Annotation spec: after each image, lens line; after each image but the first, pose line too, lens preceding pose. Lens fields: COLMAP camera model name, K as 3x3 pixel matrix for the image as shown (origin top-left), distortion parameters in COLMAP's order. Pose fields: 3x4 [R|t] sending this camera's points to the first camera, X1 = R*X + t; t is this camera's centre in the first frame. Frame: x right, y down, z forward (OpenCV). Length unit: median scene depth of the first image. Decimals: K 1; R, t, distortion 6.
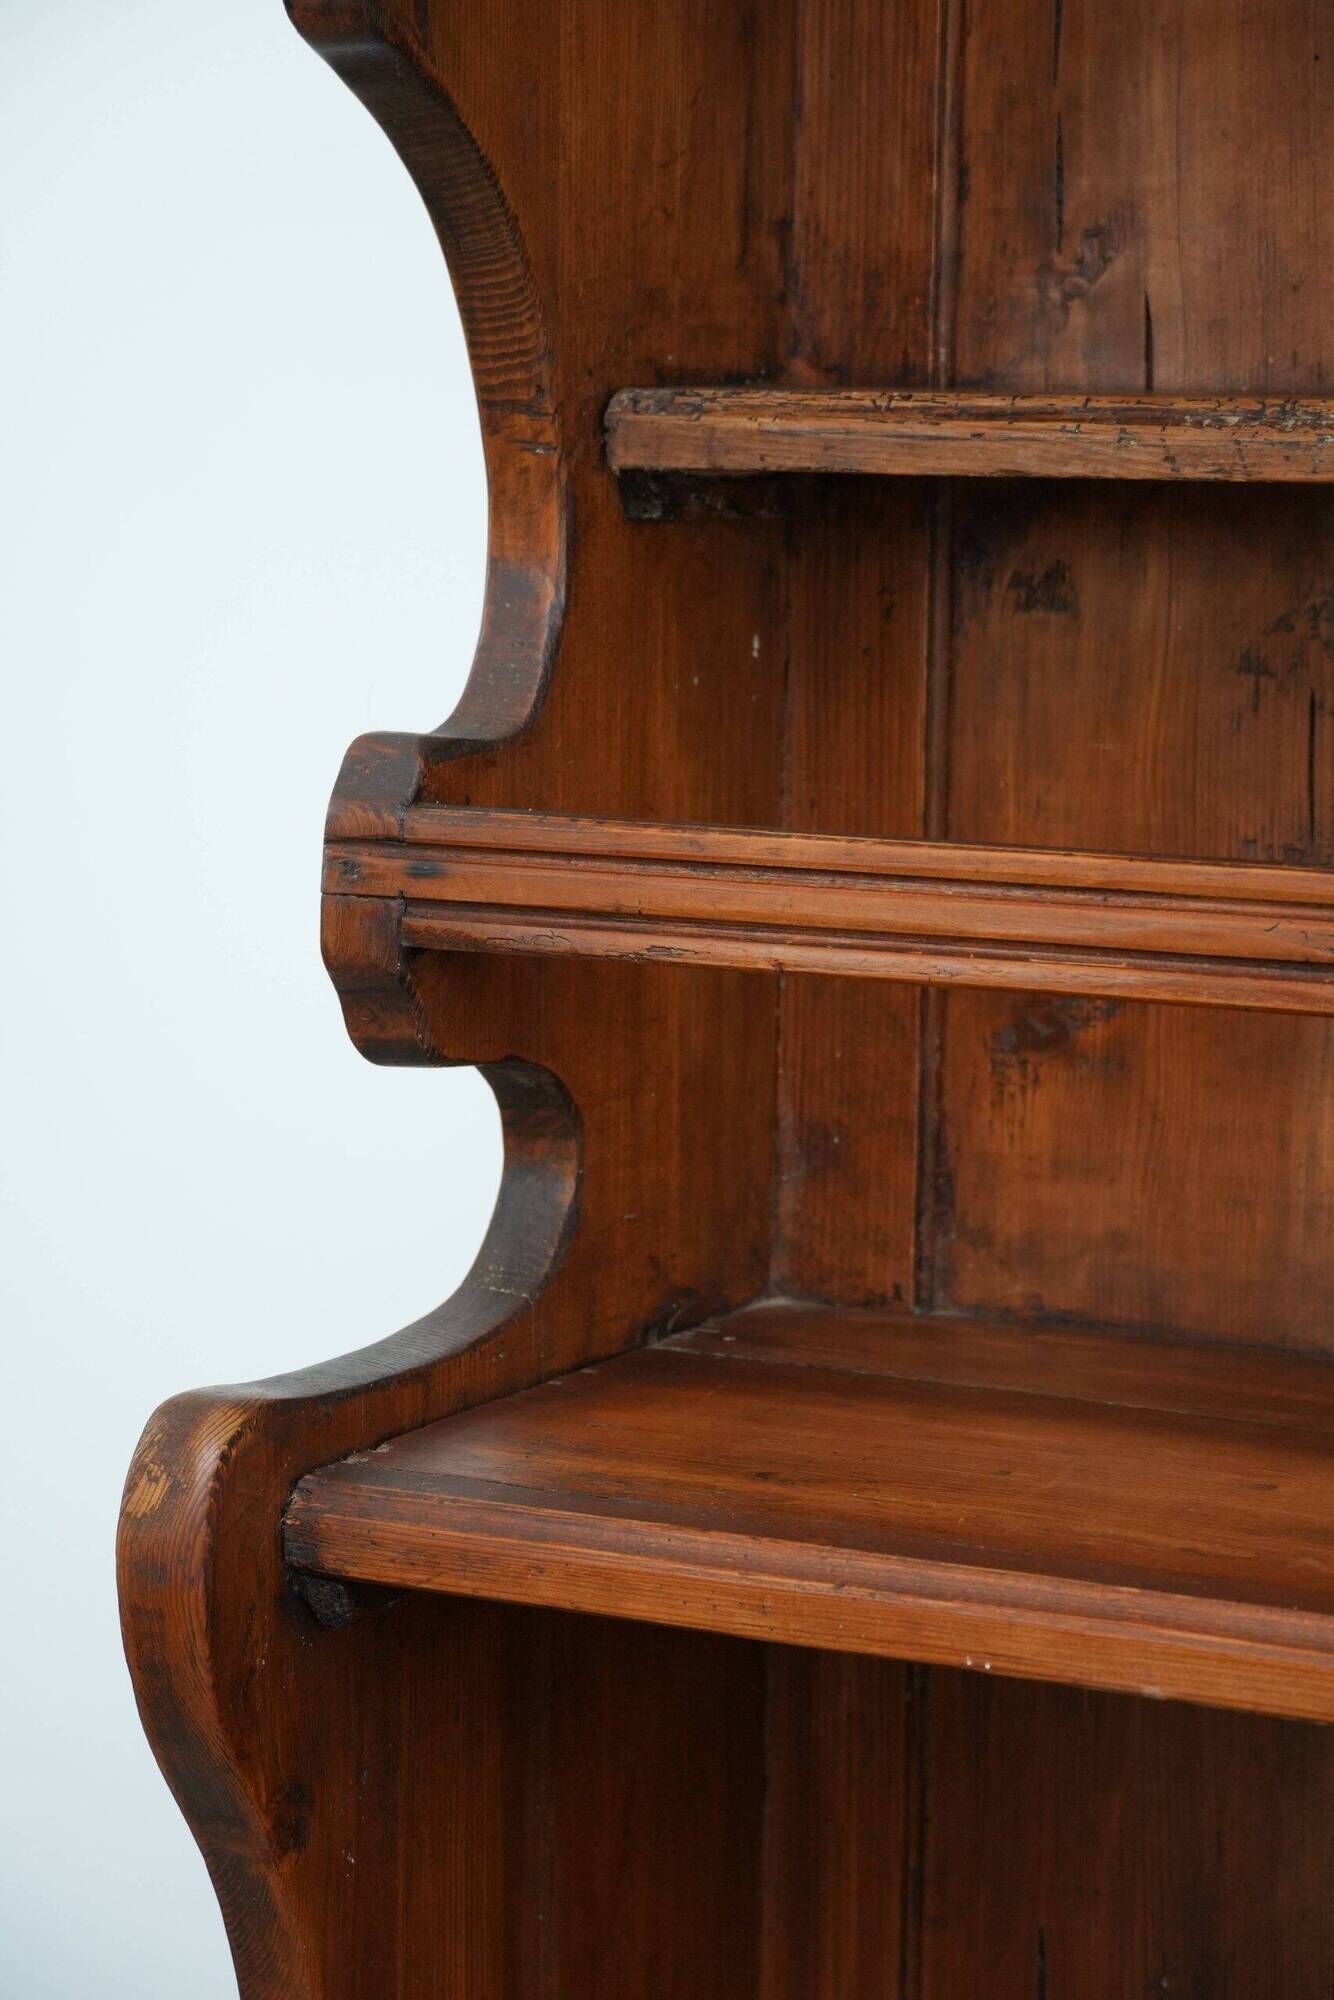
lens RADIAL K [[4875.6, 0, 660.3], [0, 4875.6, 963.8], [0, 0, 1]] dist [0.108537, -0.528824]
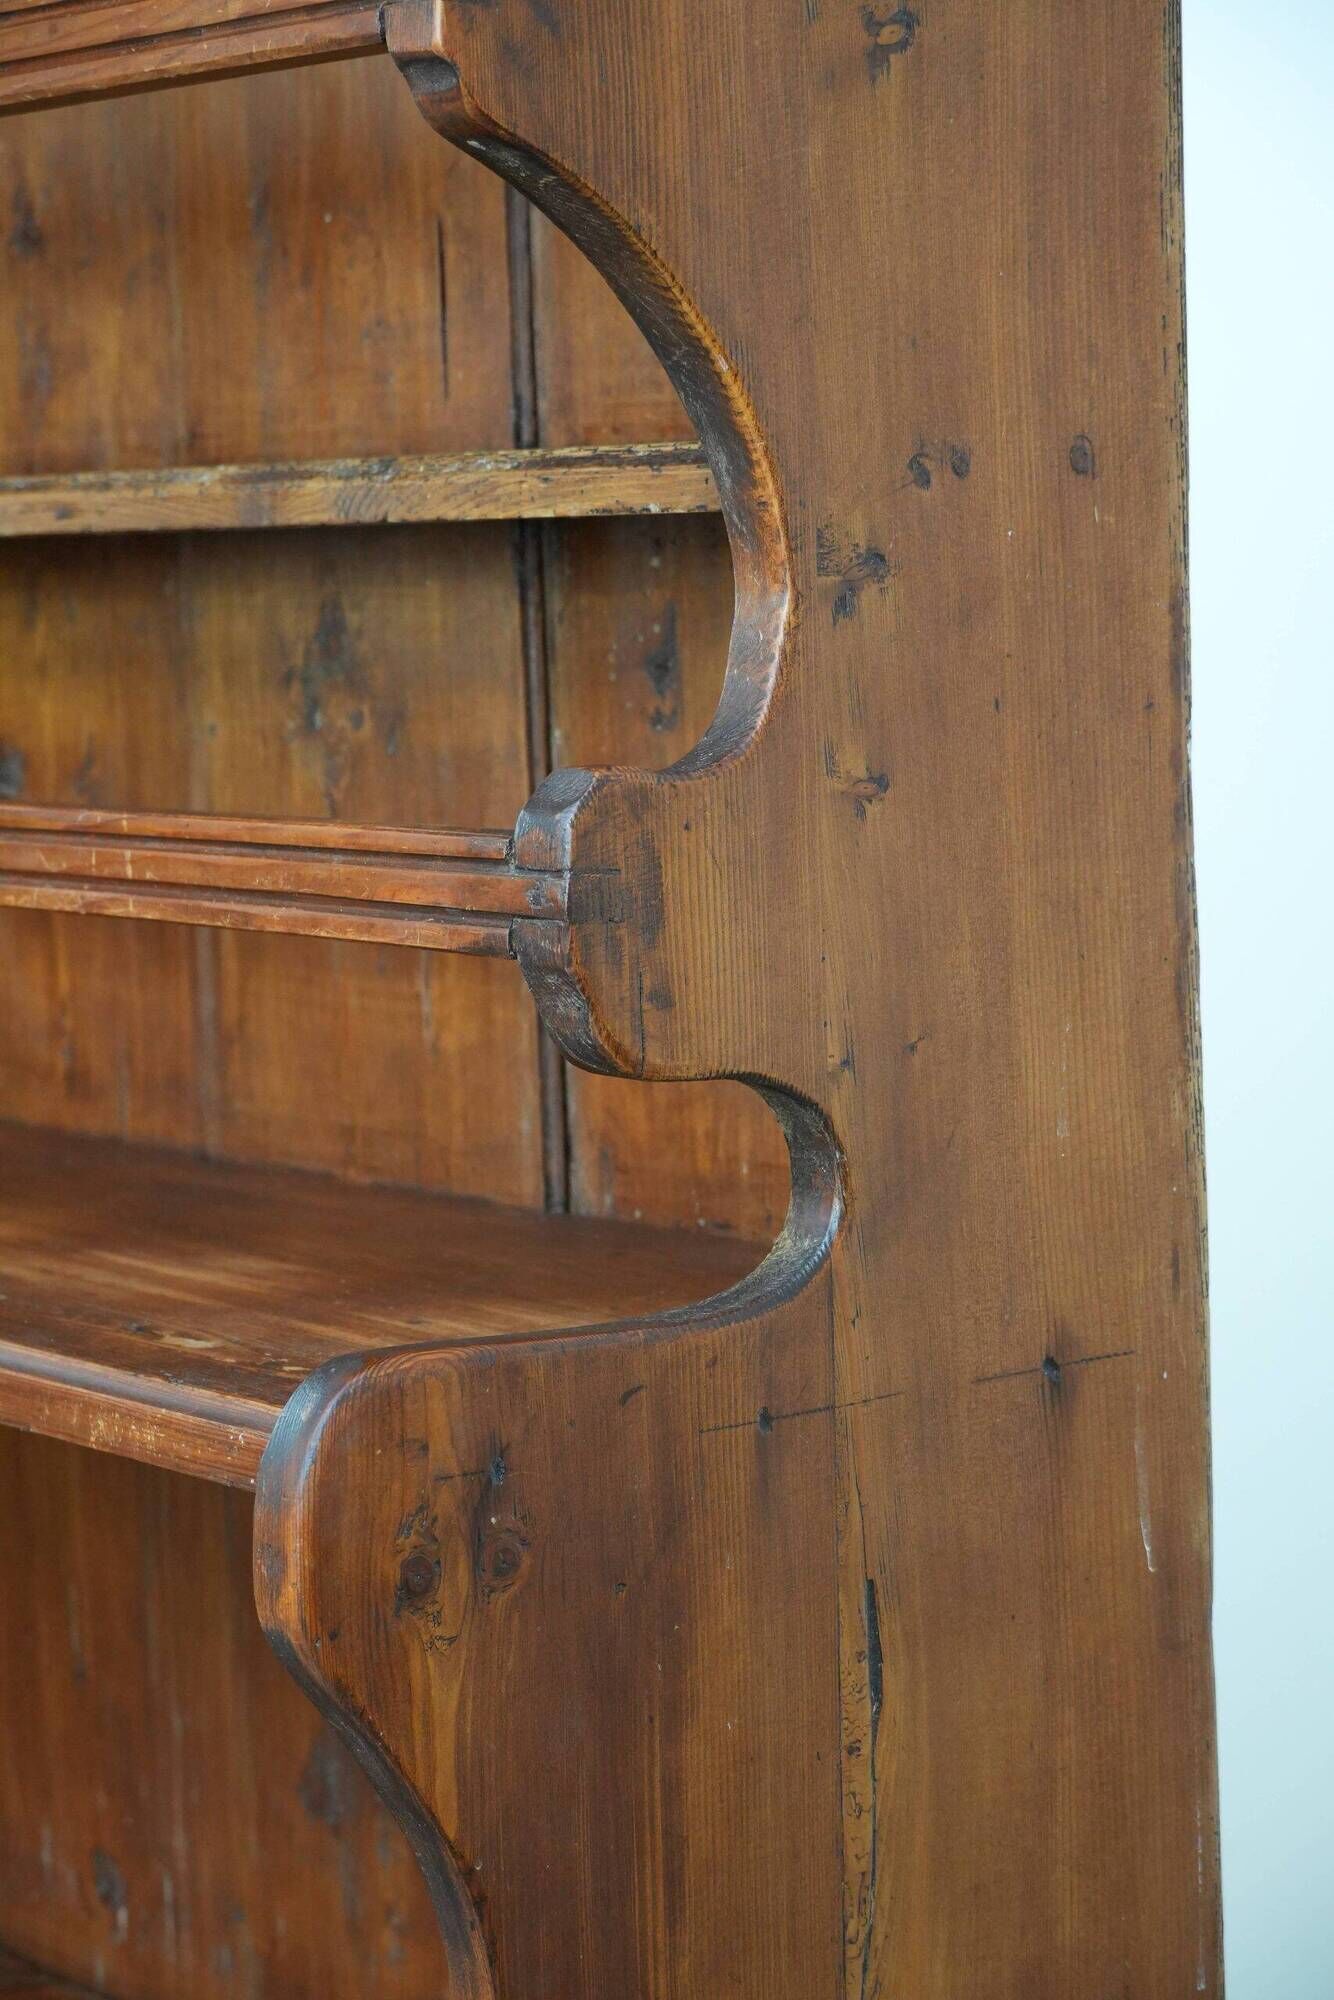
lens RADIAL K [[4774.7, 0, 667.0], [0, 4774.7, 1000.0], [0, 0, 1]] dist [0.074166, 0.175004]
pose [[0.908372, -0.000683, -0.418162, 1.050590], [-0.009443, 0.999710, -0.022146, 0.081137], [0.418056, 0.024065, 0.908102, -0.294319]]
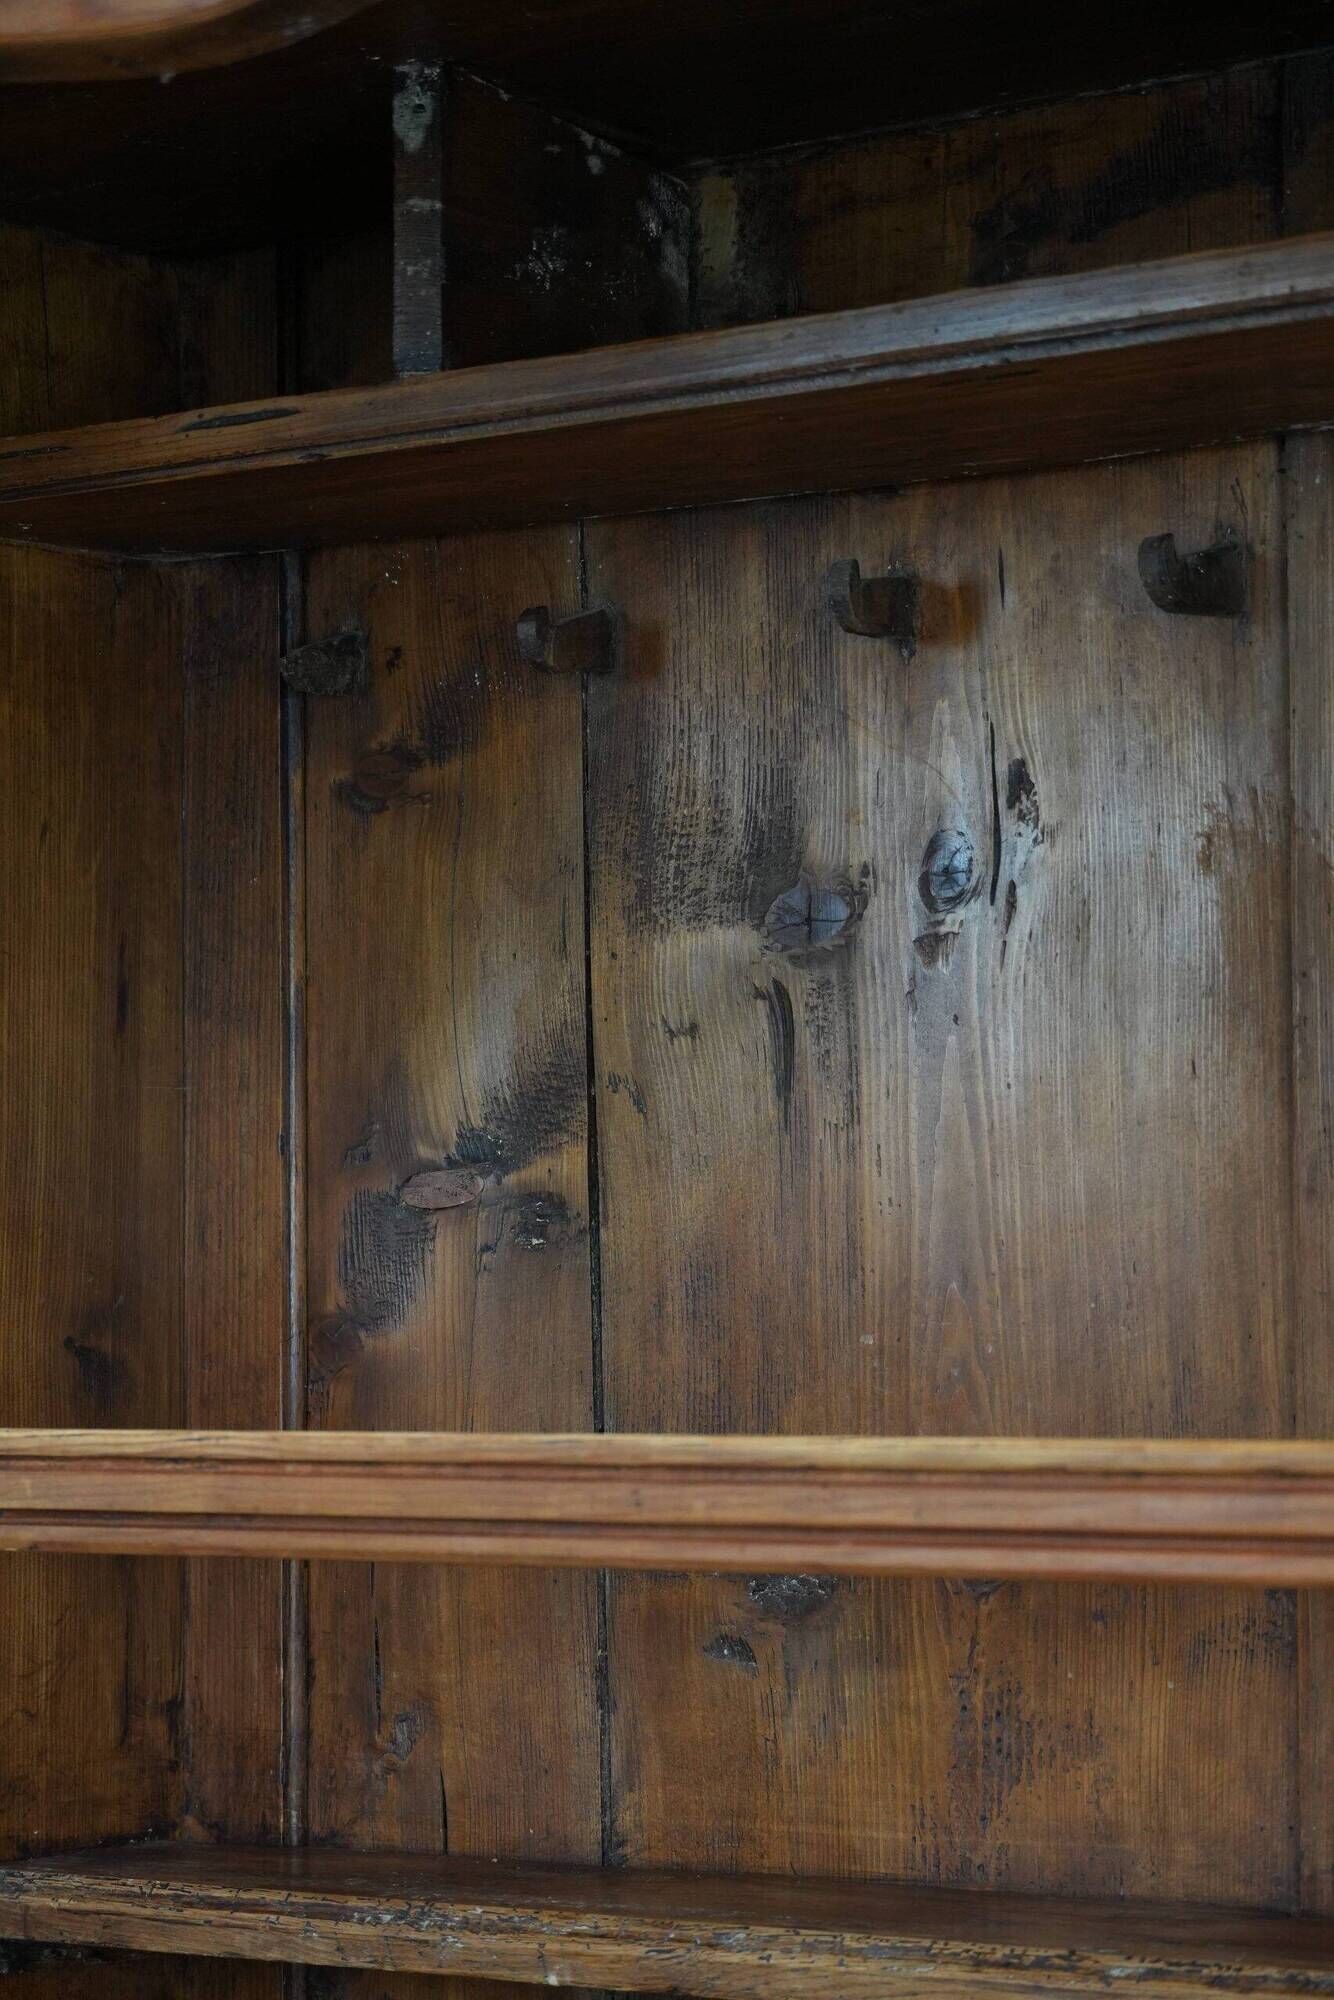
lens RADIAL K [[4774.7, 0, 667.0], [0, 4774.7, 1000.0], [0, 0, 1]] dist [0.074166, 0.175004]
pose [[0.989251, -0.027505, -0.143619, 0.341695], [-0.002053, 0.979442, -0.201713, -0.089795], [0.146215, 0.199840, 0.968858, -0.168599]]
